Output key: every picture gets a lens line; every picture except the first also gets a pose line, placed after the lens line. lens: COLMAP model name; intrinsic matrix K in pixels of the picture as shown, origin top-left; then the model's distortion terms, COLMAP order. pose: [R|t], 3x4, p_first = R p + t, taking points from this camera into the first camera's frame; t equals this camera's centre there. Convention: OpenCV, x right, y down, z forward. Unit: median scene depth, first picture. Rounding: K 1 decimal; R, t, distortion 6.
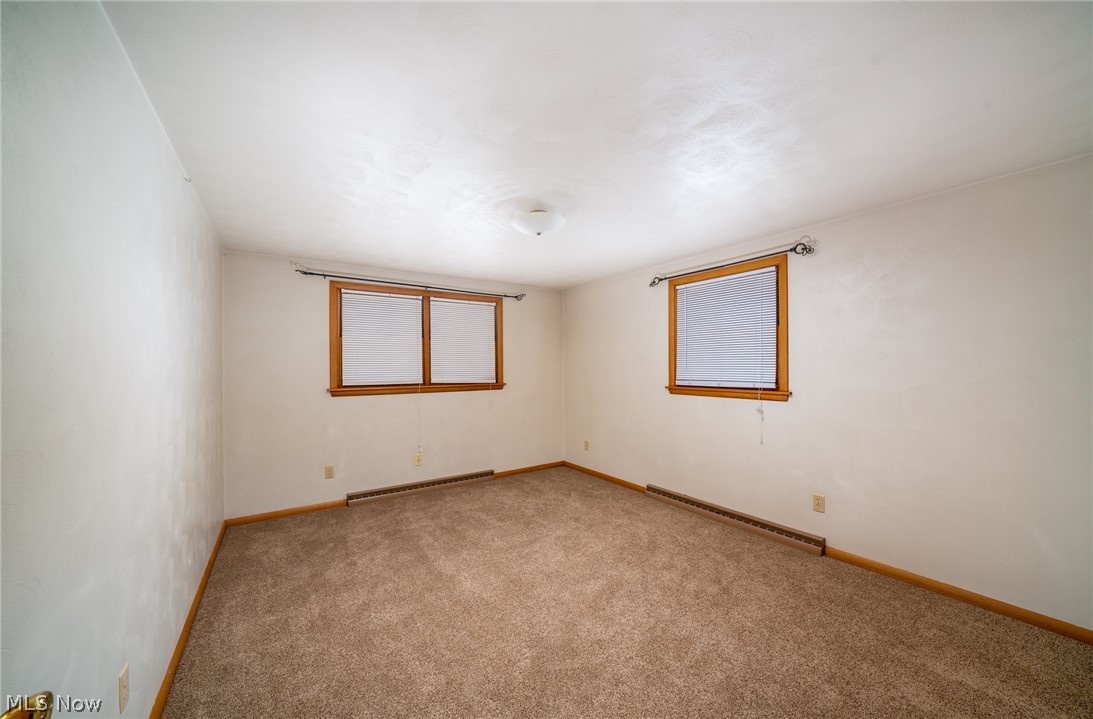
lens RADIAL K [[390.2, 0, 547.5], [0, 390.2, 365.0], [0, 0, 1]] dist [-0.000214, -0.000021]
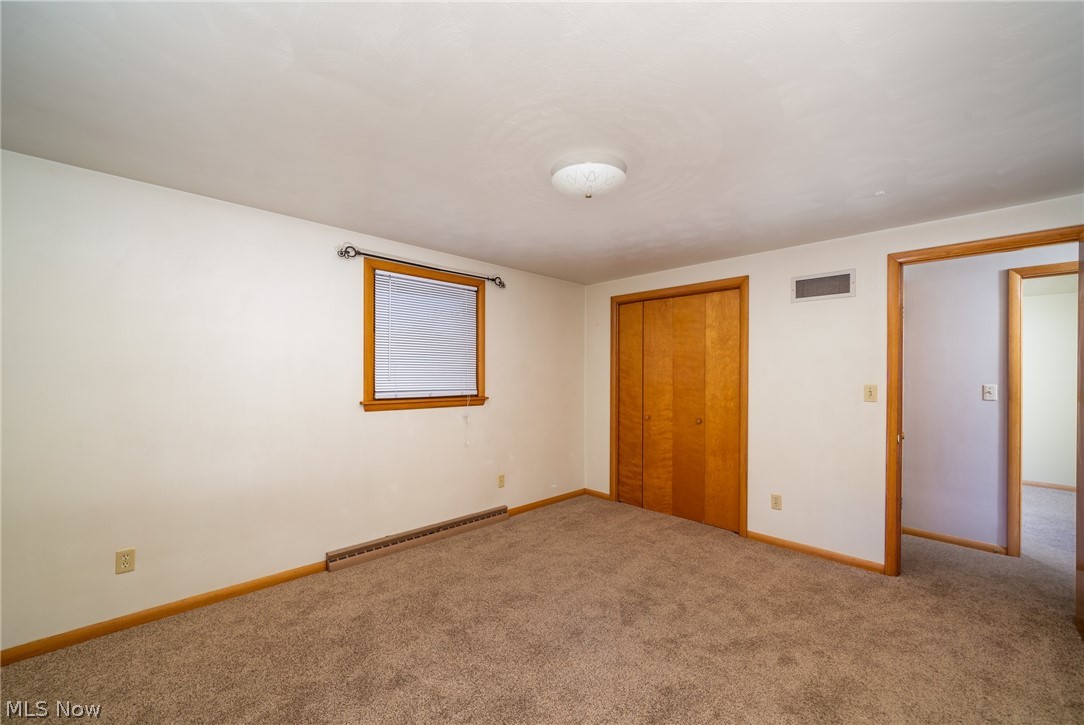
lens RADIAL K [[442.3, 0, 541.9], [0, 442.3, 370.7], [0, 0, 1]] dist [0.000758, 0.000033]
pose [[-0.176759, 0.012303, 0.984177, -0.620731], [-0.009130, 0.999858, -0.014139, 0.005501], [-0.984212, -0.011485, -0.176621, 0.891868]]
